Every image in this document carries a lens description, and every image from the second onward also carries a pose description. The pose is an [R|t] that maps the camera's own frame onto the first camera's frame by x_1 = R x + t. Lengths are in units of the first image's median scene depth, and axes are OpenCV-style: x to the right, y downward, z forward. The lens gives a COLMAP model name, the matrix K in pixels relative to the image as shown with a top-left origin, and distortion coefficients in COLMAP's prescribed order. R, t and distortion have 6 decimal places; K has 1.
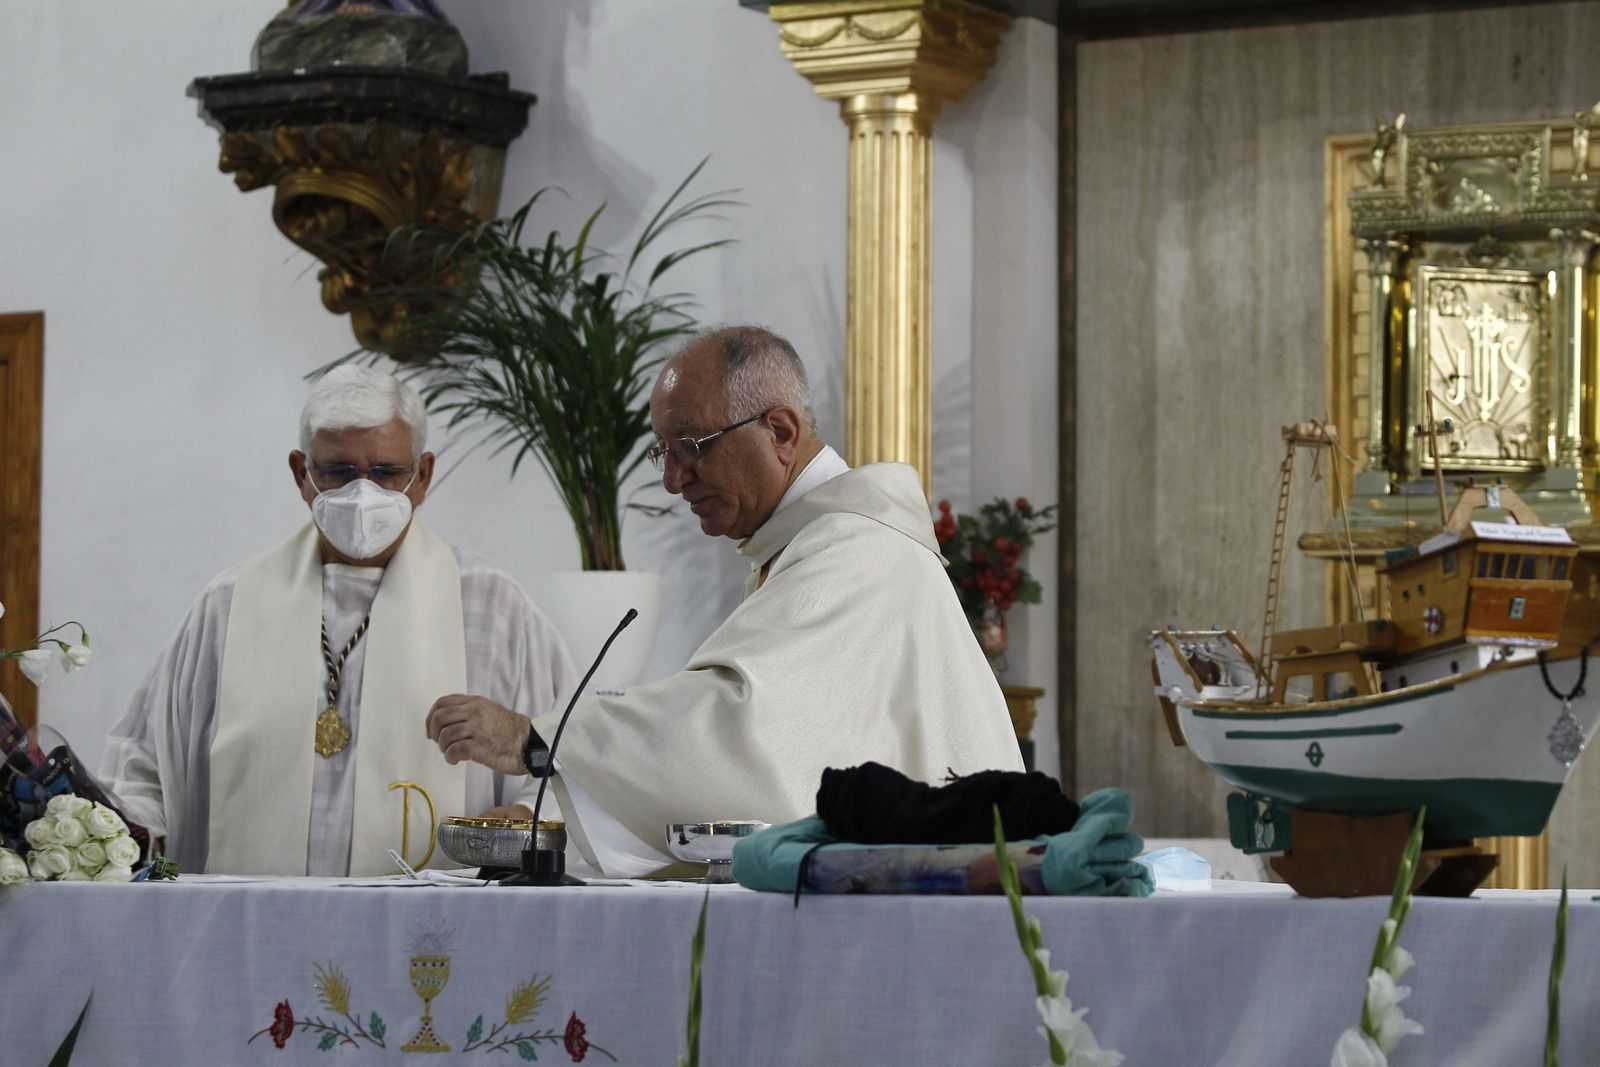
lens RADIAL K [[4824.9, 0, 809.1], [0, 4824.9, 529.3], [0, 0, 1]] dist [-0.180910, 0.000000]
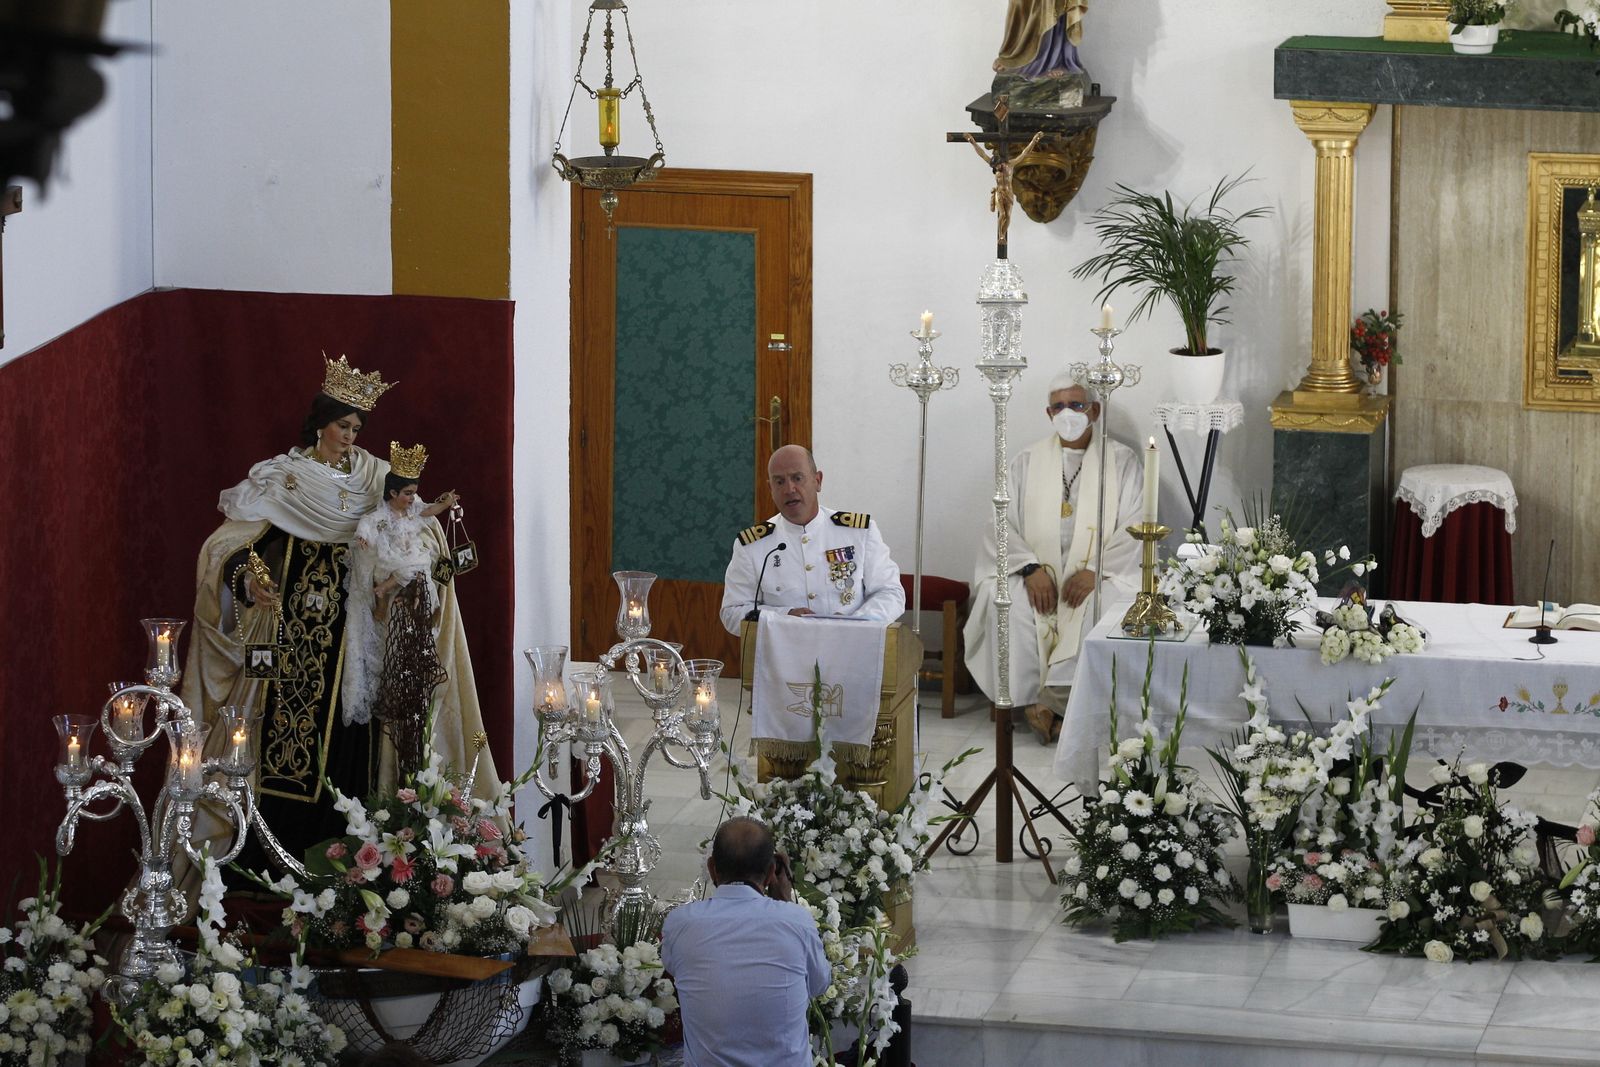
lens RADIAL K [[7437.8, 0, 801.0], [0, 7437.8, 527.9], [0, 0, 1]] dist [0.052058, 0.000000]
pose [[0.939229, -0.071678, 0.335724, -1.603955], [-0.020566, 0.964454, 0.263449, -0.948416], [-0.342674, -0.254344, 0.904369, -2.381005]]
